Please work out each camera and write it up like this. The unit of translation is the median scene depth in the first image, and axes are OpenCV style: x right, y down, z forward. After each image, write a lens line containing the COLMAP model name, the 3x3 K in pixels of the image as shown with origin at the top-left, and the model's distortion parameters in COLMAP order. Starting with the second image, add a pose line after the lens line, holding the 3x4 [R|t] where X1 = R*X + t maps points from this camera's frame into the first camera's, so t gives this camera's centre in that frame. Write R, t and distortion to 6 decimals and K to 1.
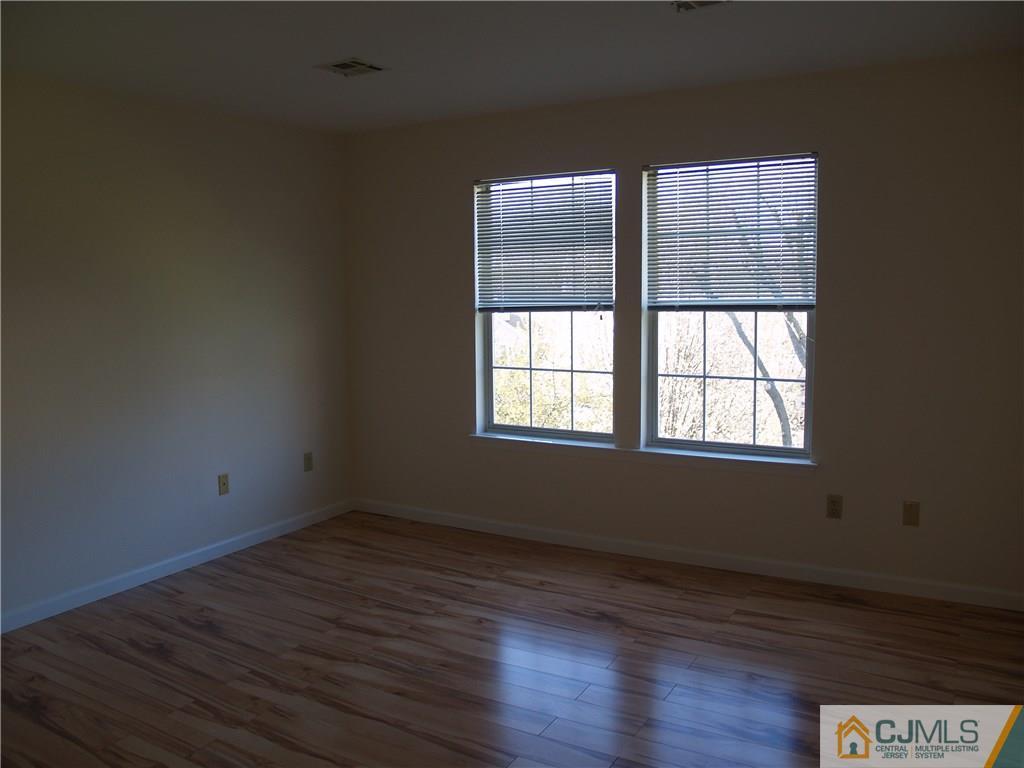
lens RADIAL K [[830.4, 0, 514.0], [0, 830.4, 384.7], [0, 0, 1]] dist [-0.130743, 0.086550]
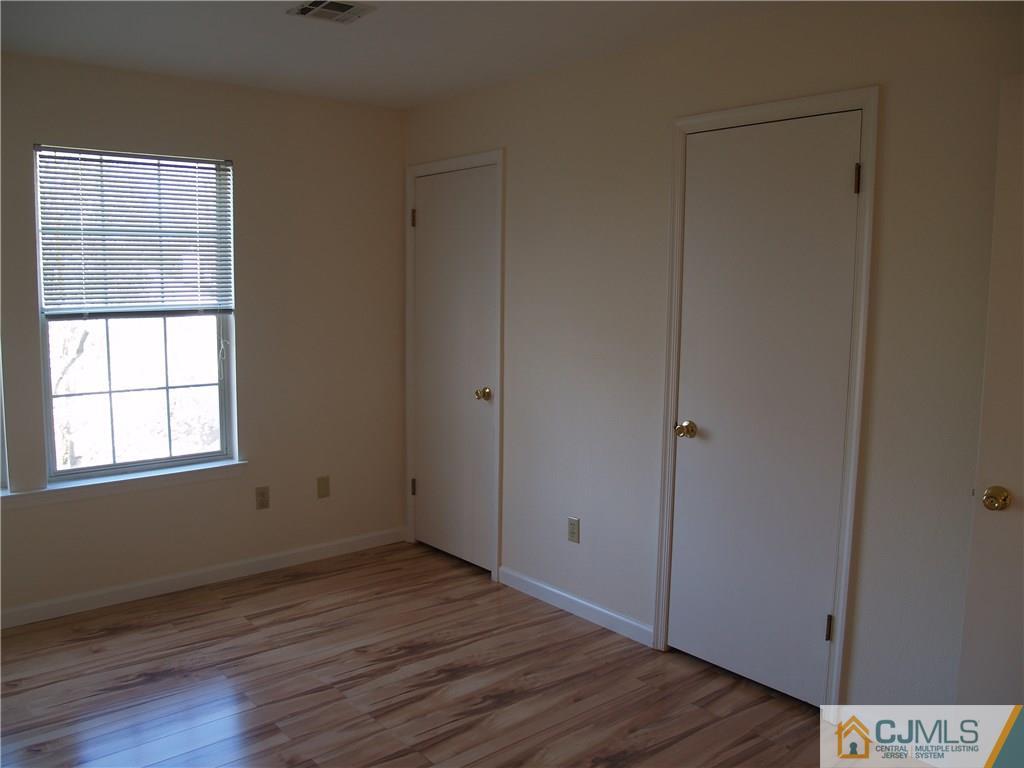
lens RADIAL K [[830.4, 0, 514.0], [0, 830.4, 384.7], [0, 0, 1]] dist [-0.130743, 0.086550]
pose [[0.331865, -0.091693, 0.938860, -0.509831], [0.103489, 0.992796, 0.060380, -0.028698], [-0.937633, 0.077123, 0.338964, 0.334521]]
